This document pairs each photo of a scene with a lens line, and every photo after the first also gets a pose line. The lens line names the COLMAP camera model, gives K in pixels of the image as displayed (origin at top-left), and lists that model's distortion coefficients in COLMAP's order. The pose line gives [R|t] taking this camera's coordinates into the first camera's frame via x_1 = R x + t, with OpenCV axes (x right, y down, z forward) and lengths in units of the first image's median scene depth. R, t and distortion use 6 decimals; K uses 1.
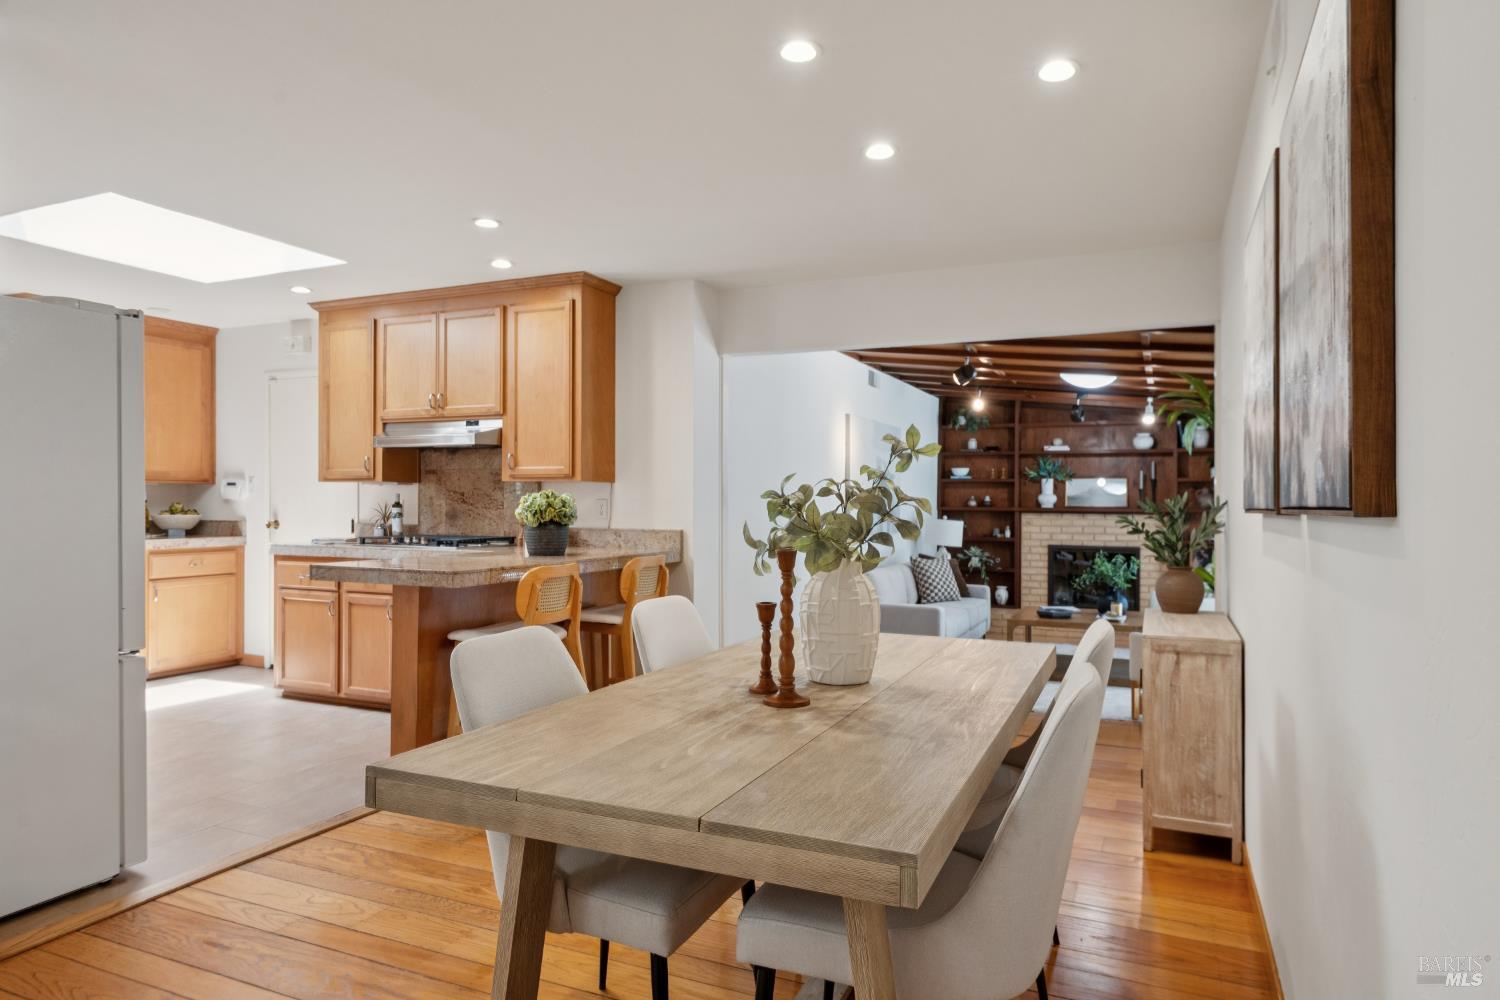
lens RADIAL K [[890.9, 0, 769.4], [0, 890.9, 499.8], [0, 0, 1]] dist [0.010250, 0.001809]
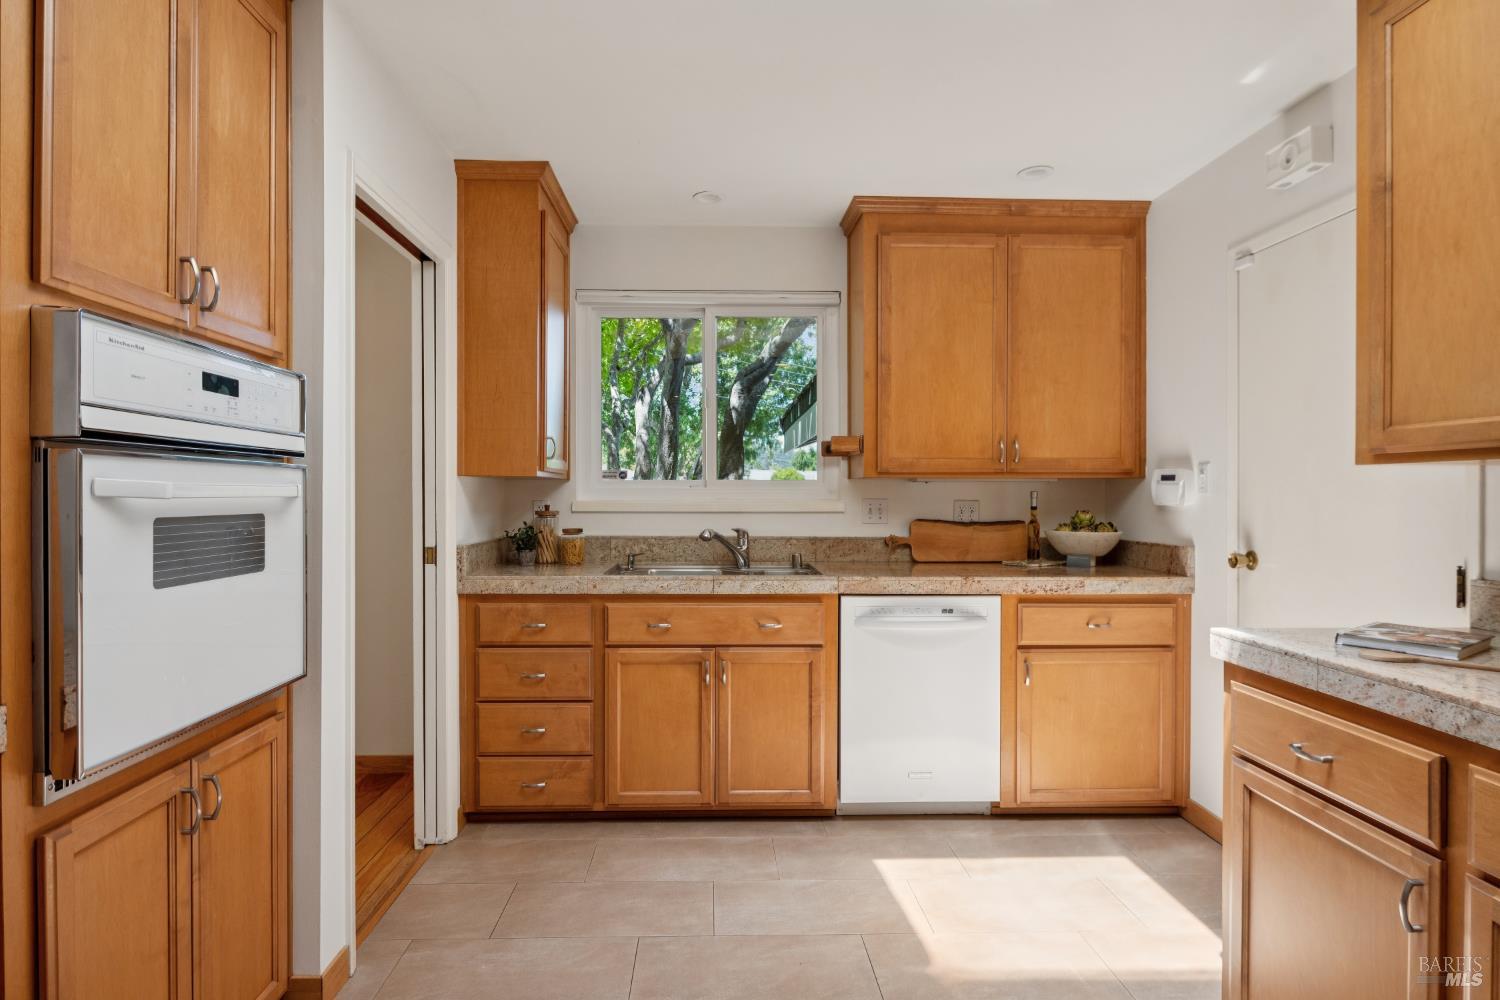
lens RADIAL K [[785.1, 0, 726.7], [0, 785.1, 501.3], [0, 0, 1]] dist [-0.006625, -0.000752]
pose [[0.424800, 0.006016, -0.905267, -0.231065], [0.001965, 0.999969, 0.007567, -0.006090], [0.905285, -0.004993, 0.424775, 0.449396]]
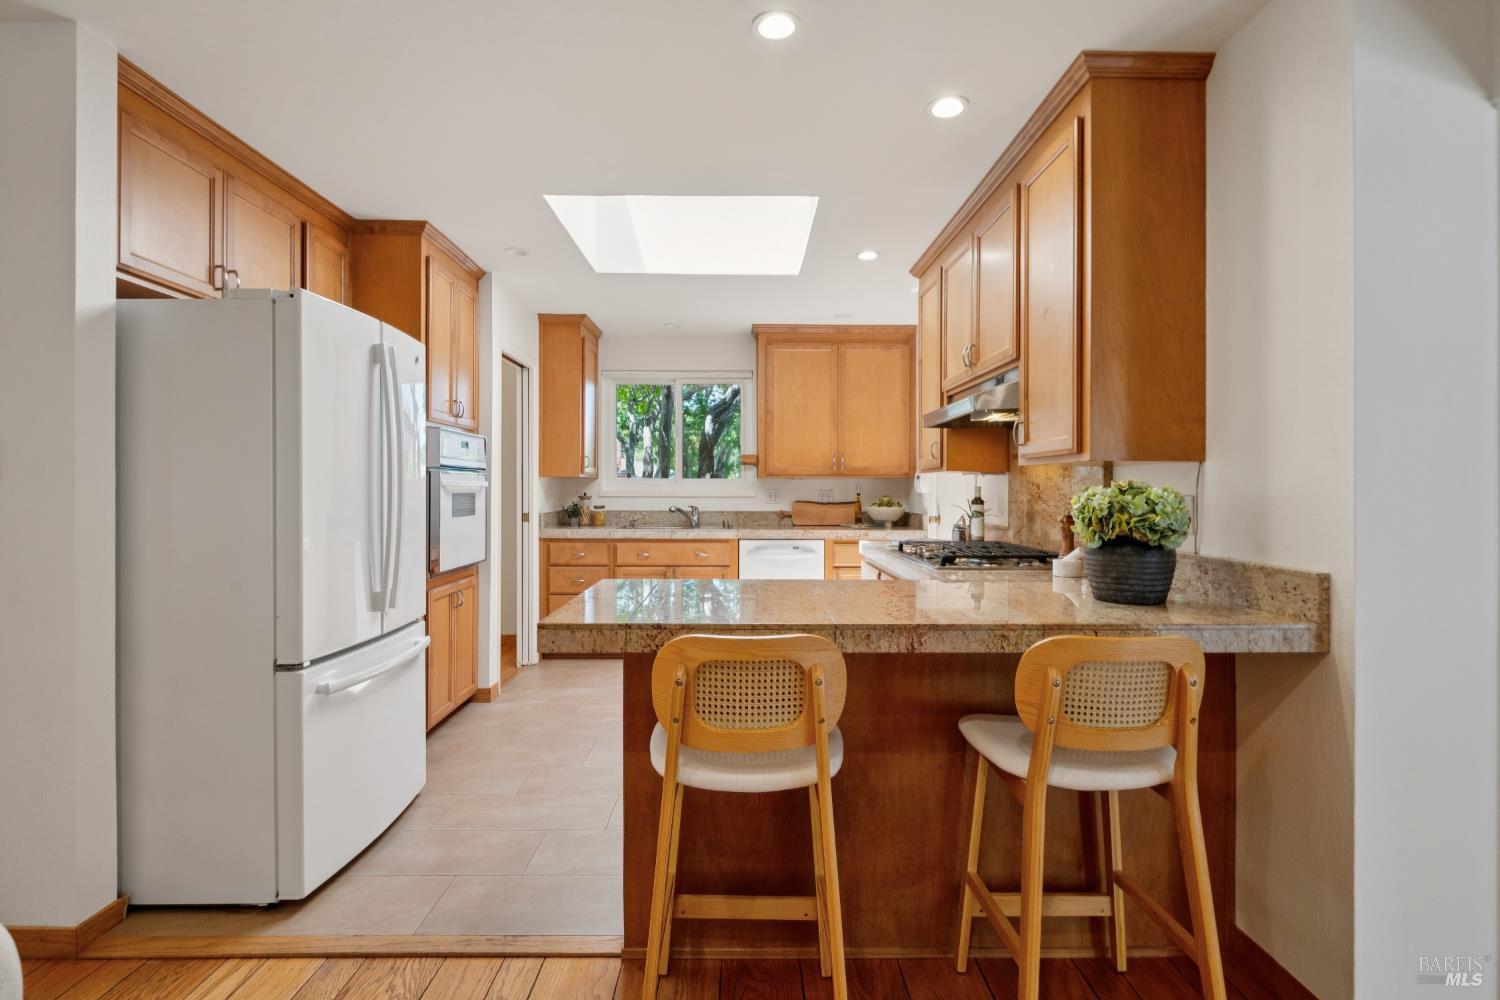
lens RADIAL K [[744.1, 0, 745.8], [0, 744.1, 489.7], [0, 0, 1]] dist [-0.001042, -0.000836]
pose [[0.413176, -0.002082, -0.910649, 0.060322], [0.002021, 0.999997, -0.001370, -0.002590], [0.910649, -0.001274, 0.413179, 0.386466]]
